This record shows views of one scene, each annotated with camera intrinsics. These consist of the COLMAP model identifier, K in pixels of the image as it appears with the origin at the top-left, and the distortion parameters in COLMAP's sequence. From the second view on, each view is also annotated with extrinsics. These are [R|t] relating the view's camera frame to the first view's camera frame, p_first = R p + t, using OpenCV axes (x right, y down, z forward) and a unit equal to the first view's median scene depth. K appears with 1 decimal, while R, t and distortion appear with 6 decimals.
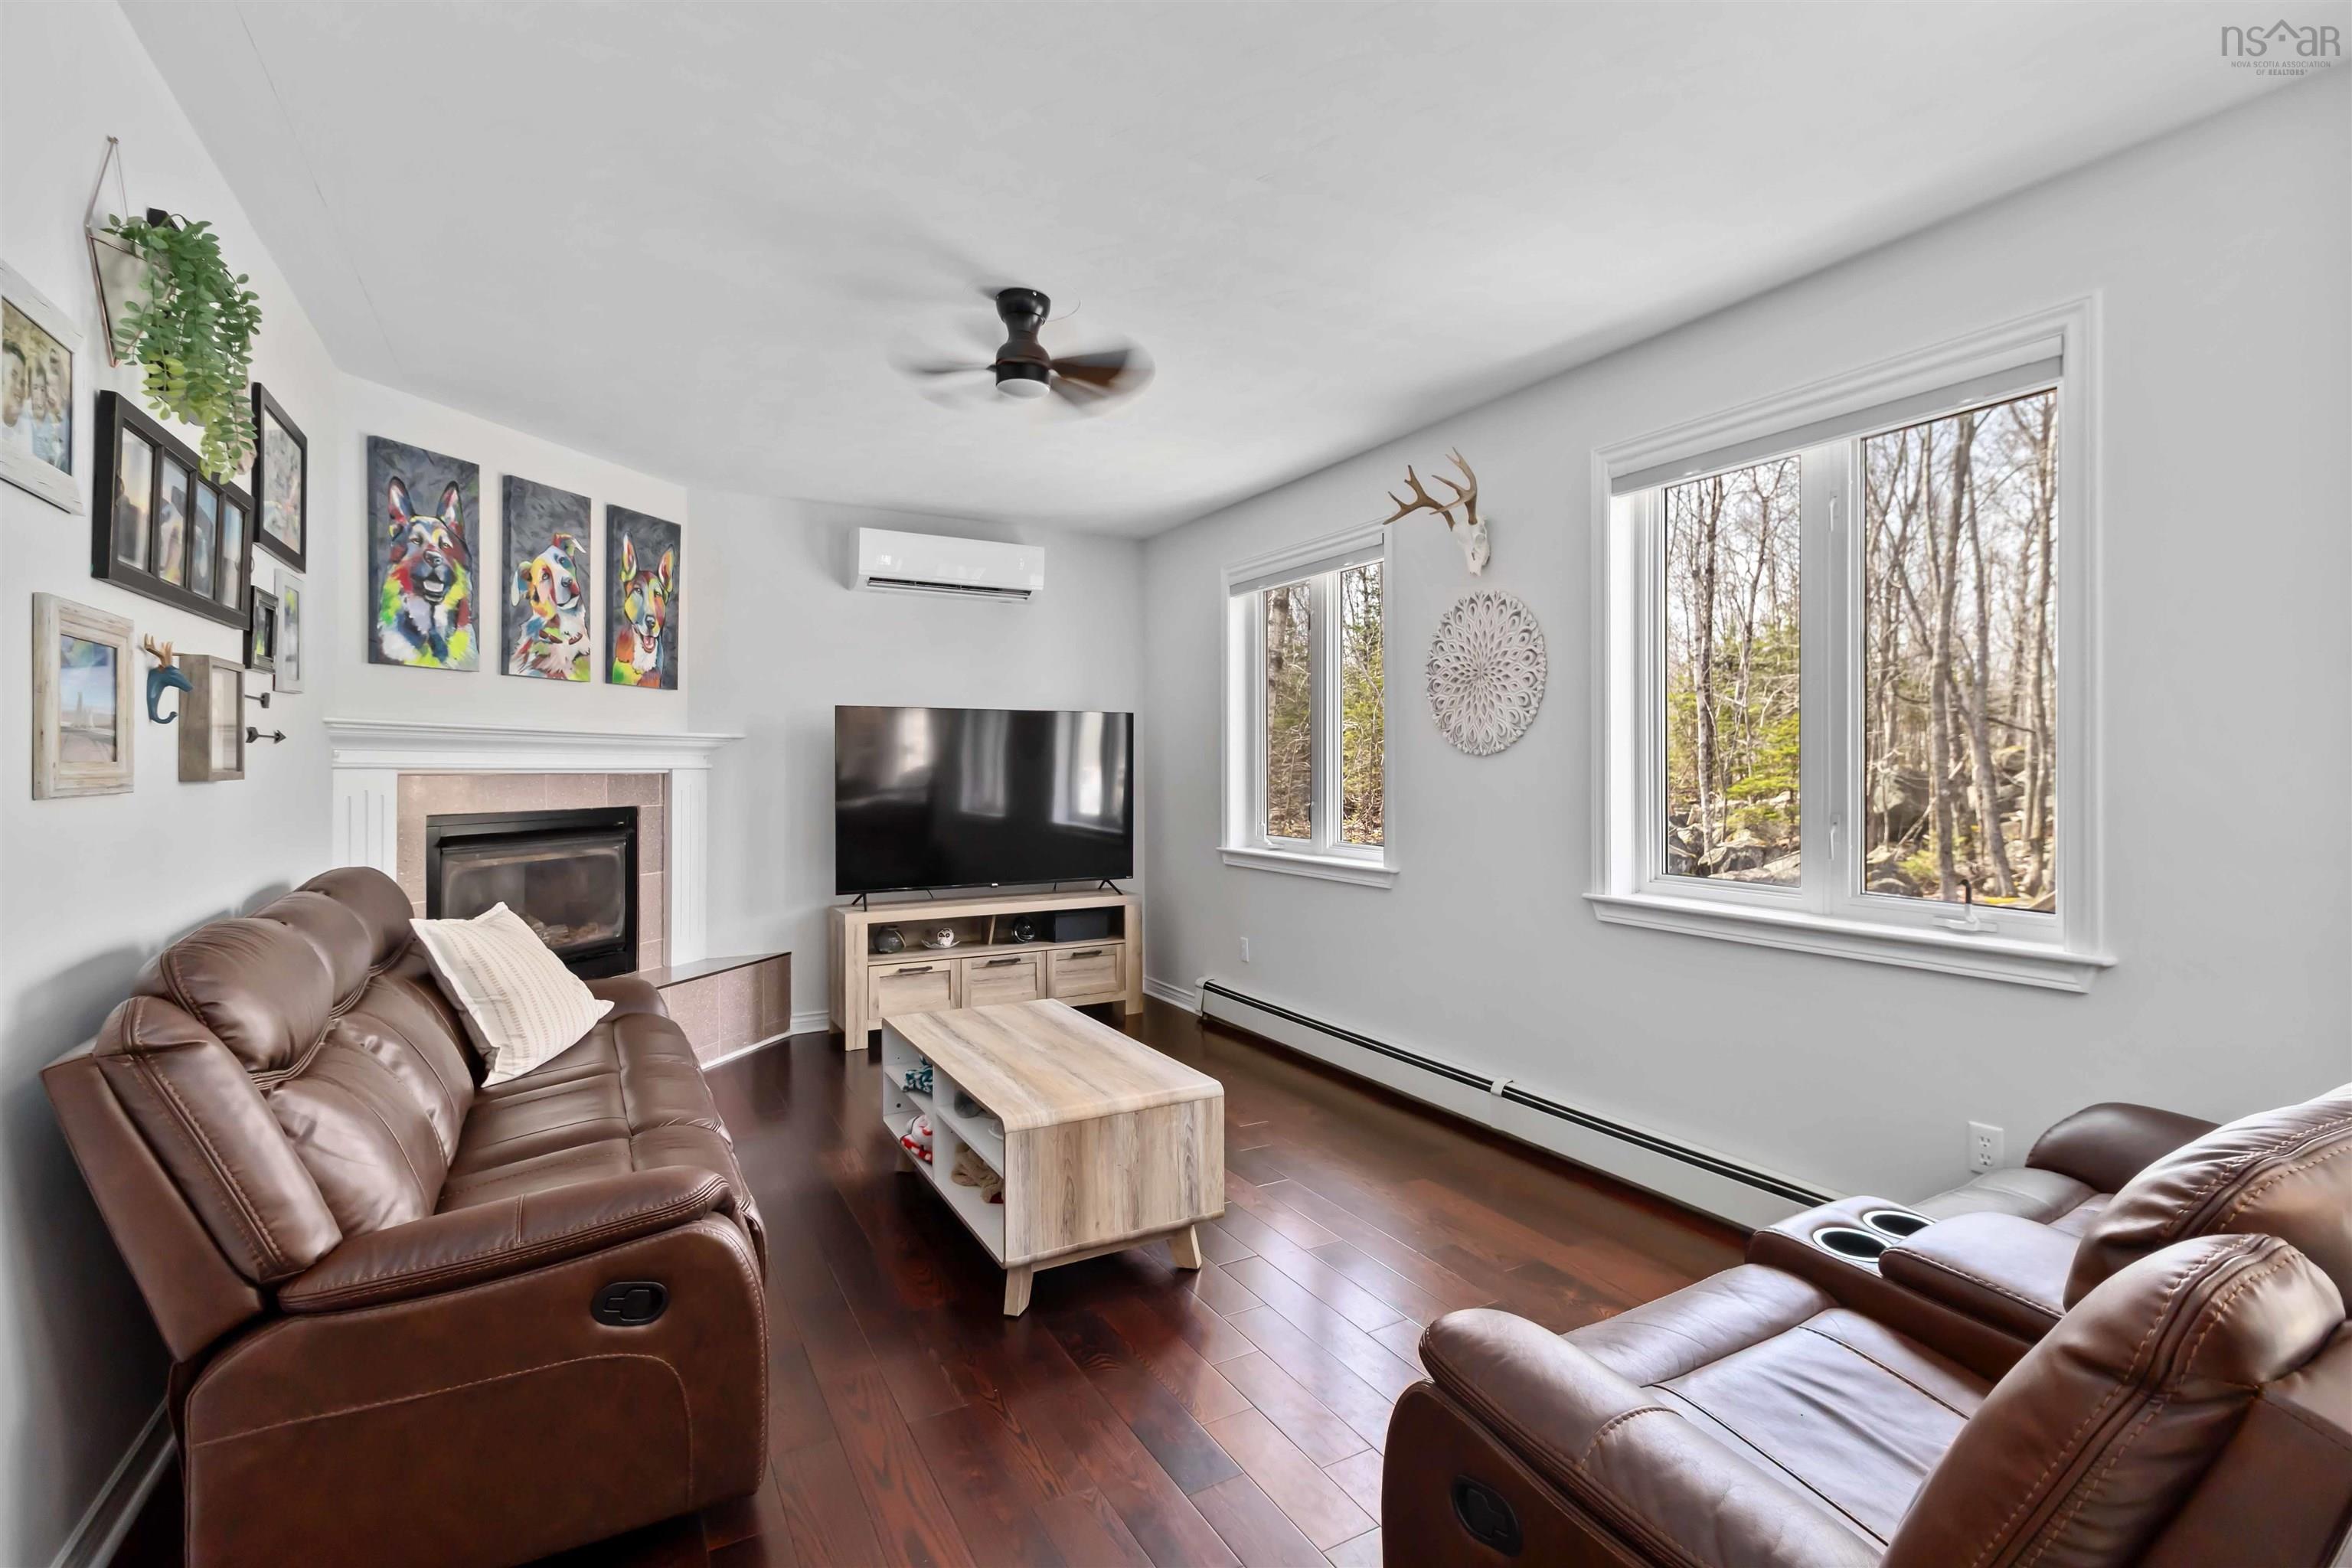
lens RADIAL K [[1089.1, 0, 1202.2], [0, 1089.1, 770.2], [0, 0, 1]] dist [0.003488, -0.000188]
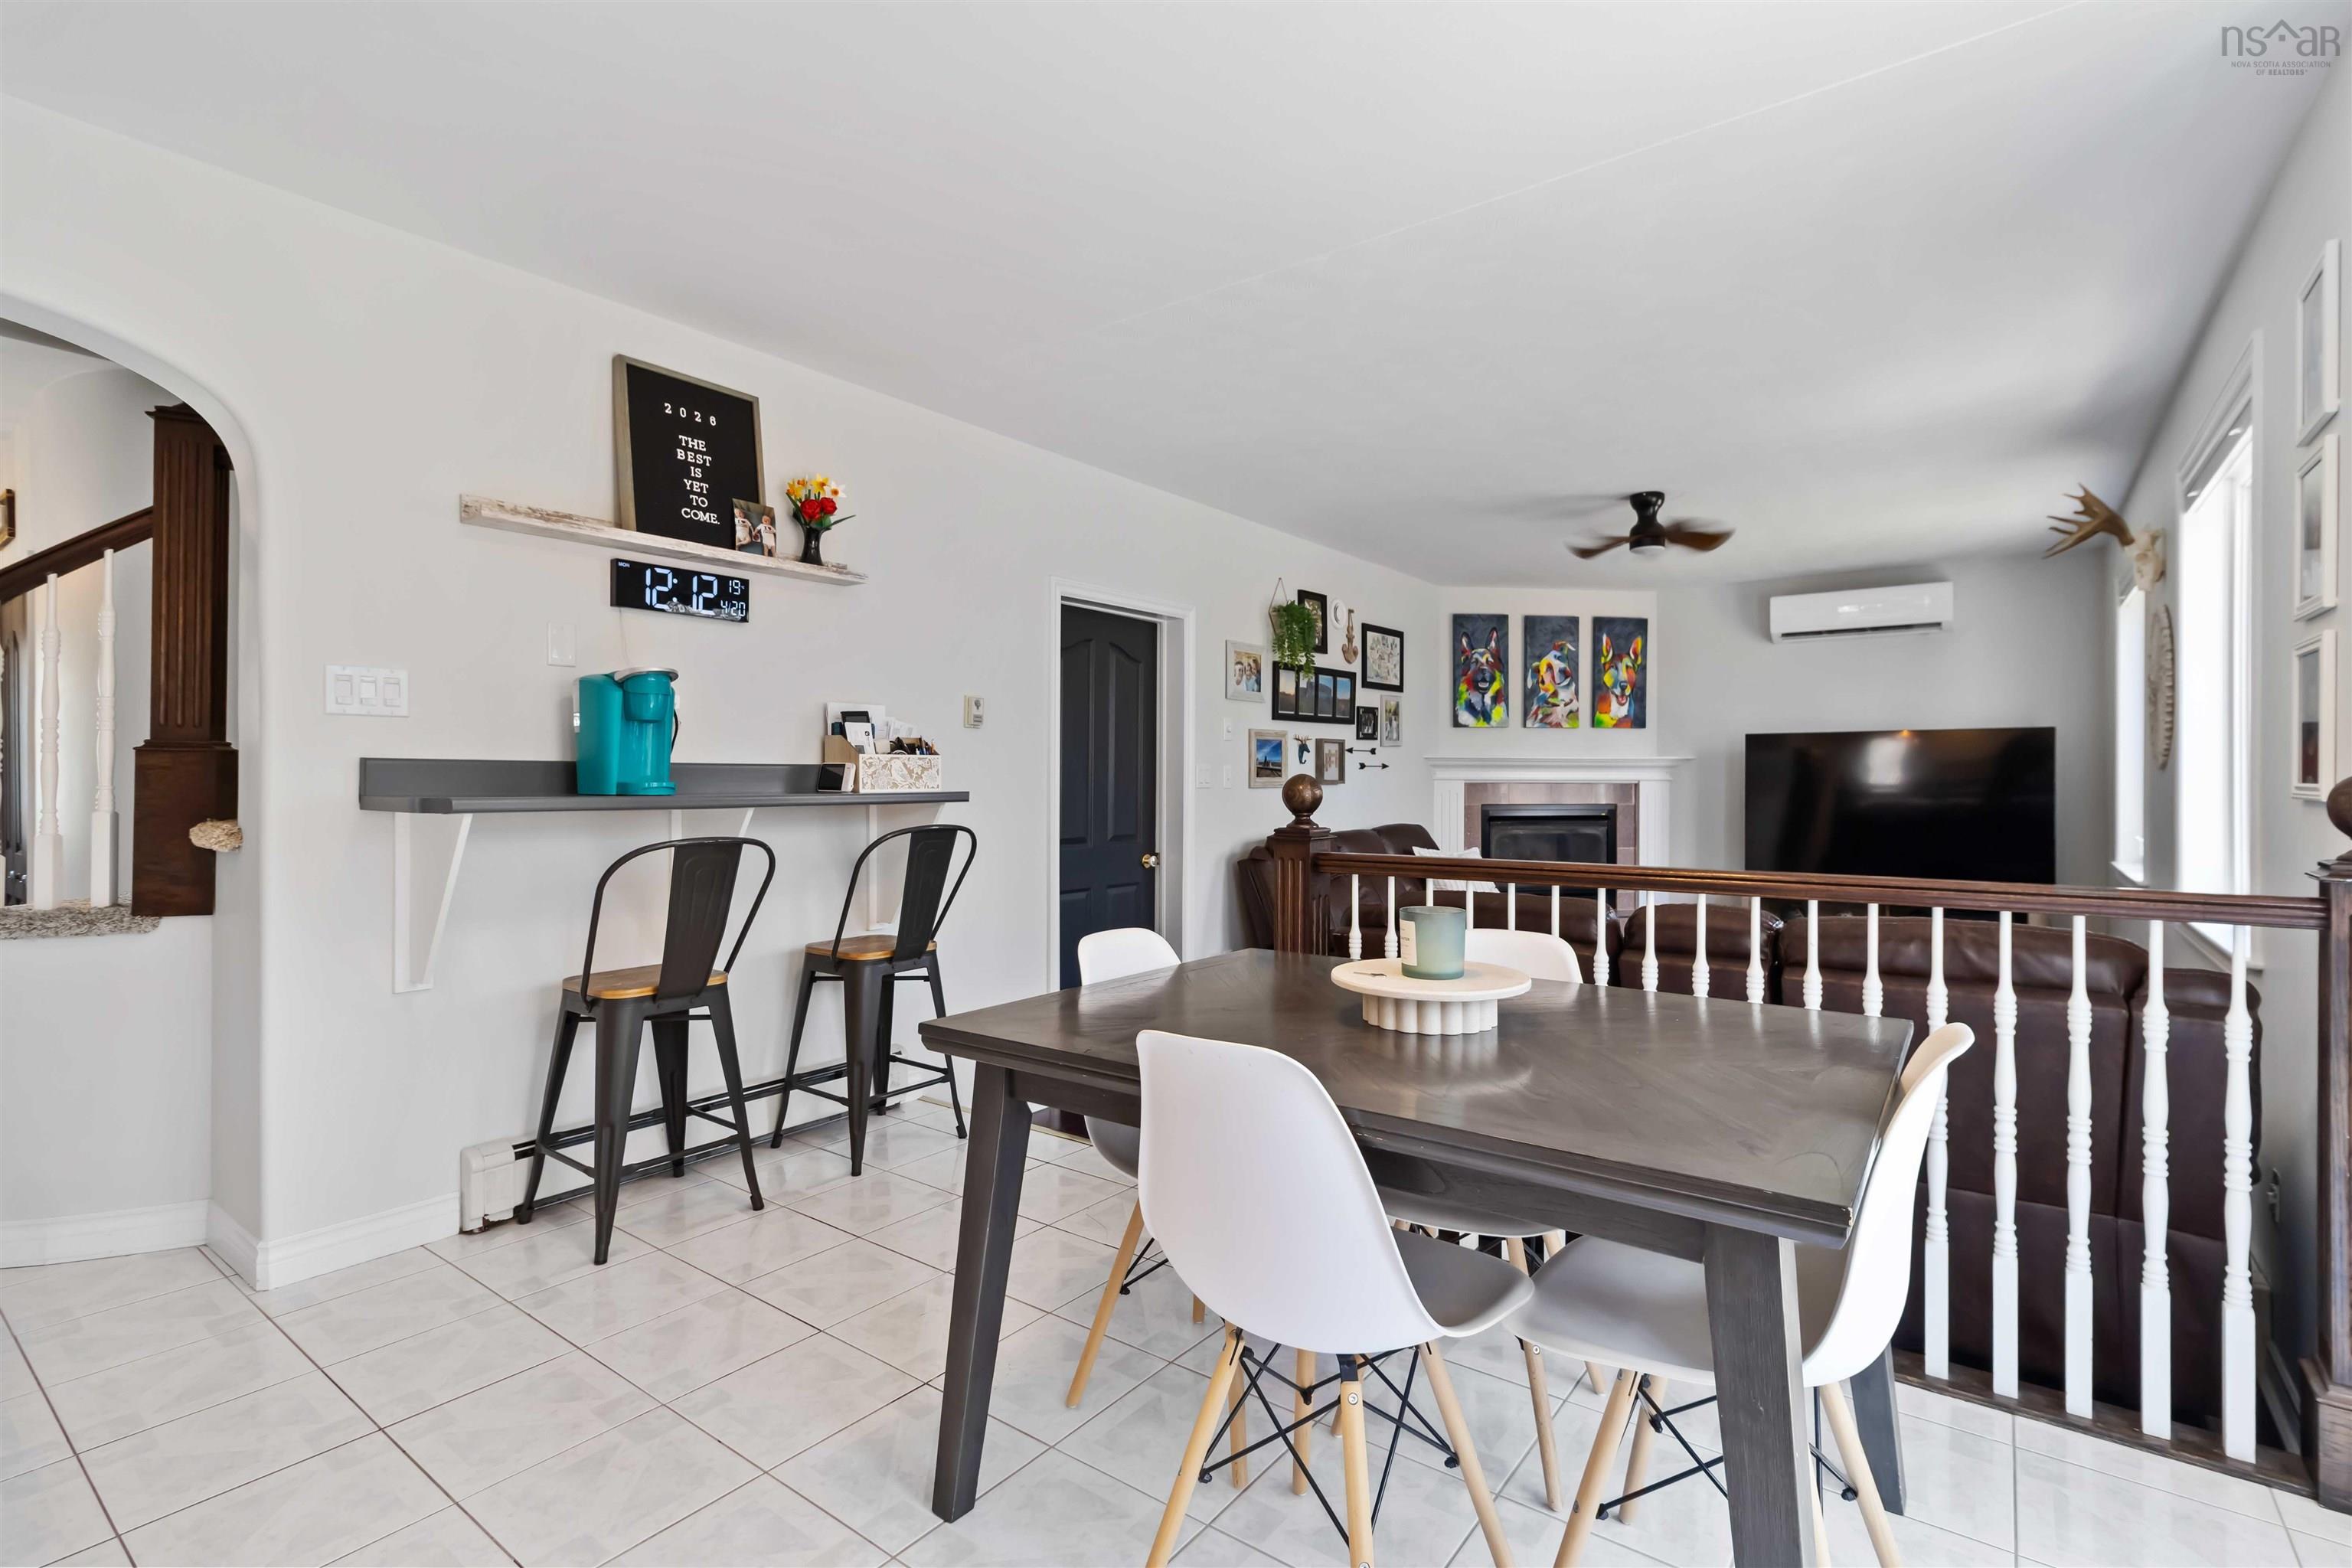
lens RADIAL K [[1082.7, 0, 1203.8], [0, 1082.7, 774.7], [0, 0, 1]] dist [0.006996, 0.000299]
pose [[0.406673, -0.002487, -0.913571, 0.815743], [-0.003587, 0.999984, -0.004319, -0.000679], [0.913567, 0.005033, 0.406657, -0.215207]]
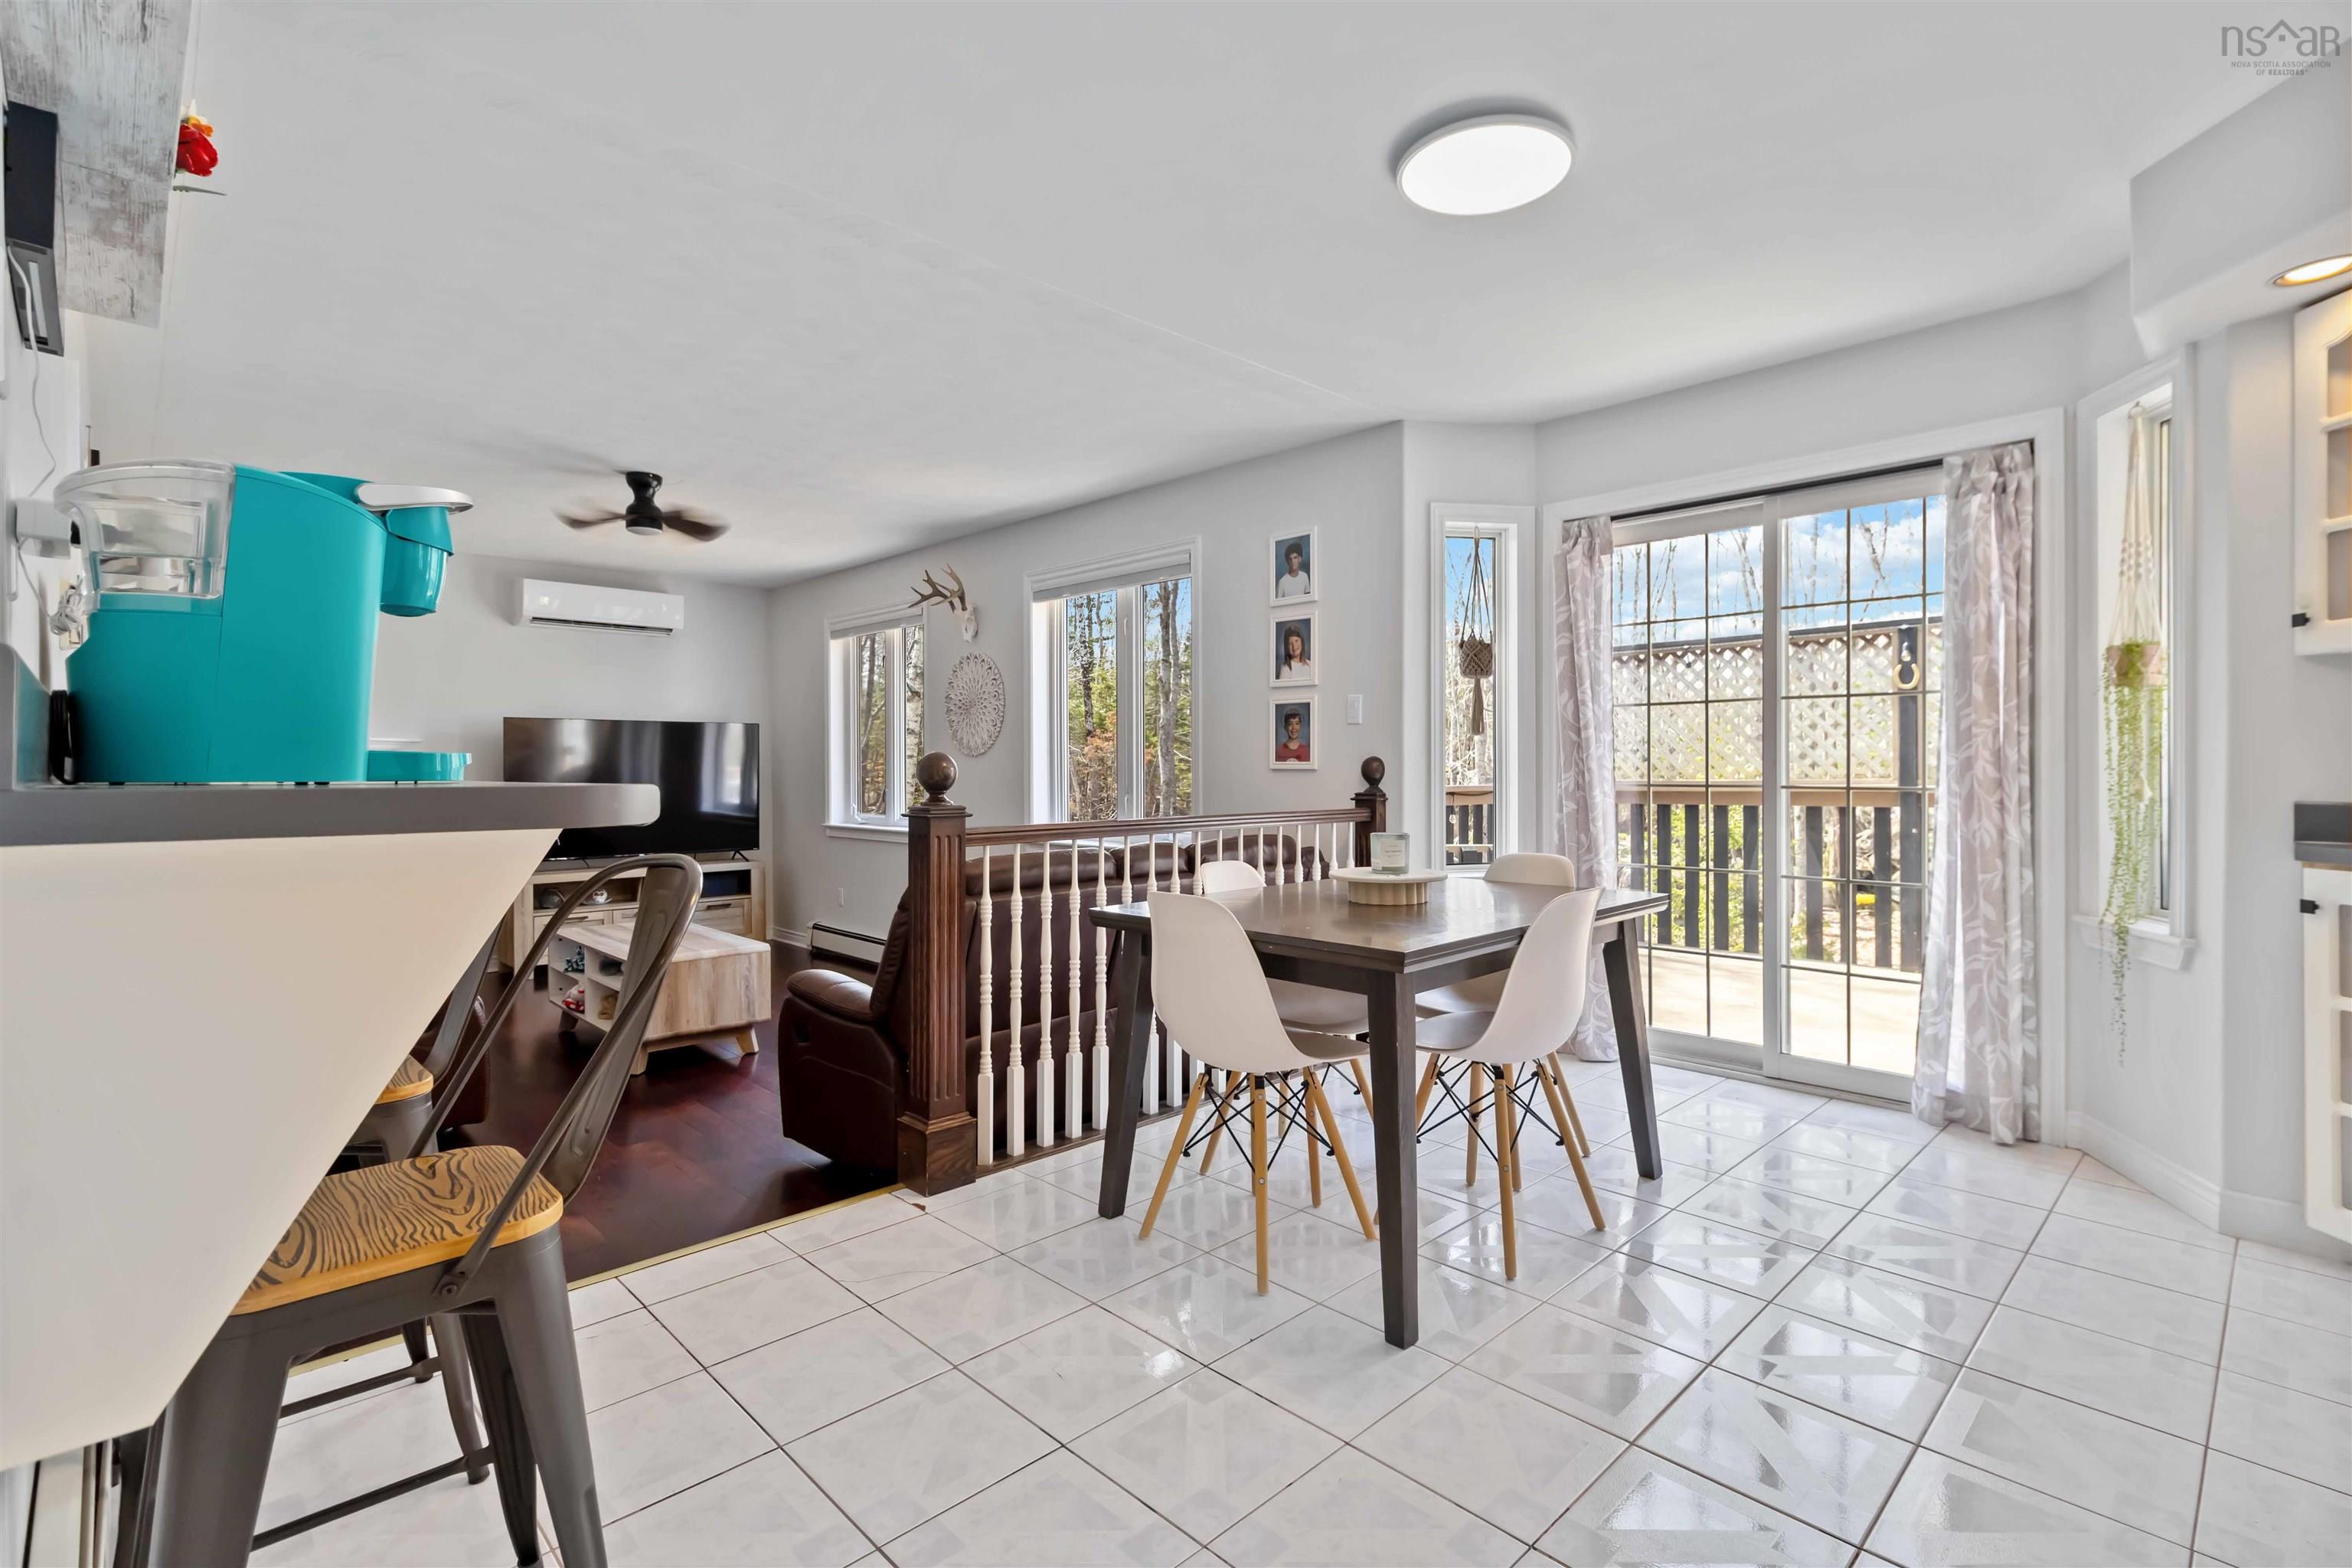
lens RADIAL K [[1085.4, 0, 1205.4], [0, 1085.4, 771.9], [0, 0, 1]] dist [0.004688, 0.000025]
pose [[0.964635, -0.003393, 0.263566, 0.165479], [0.003215, 0.999994, 0.001105, 0.008864], [-0.263568, -0.000219, 0.964641, -0.608330]]
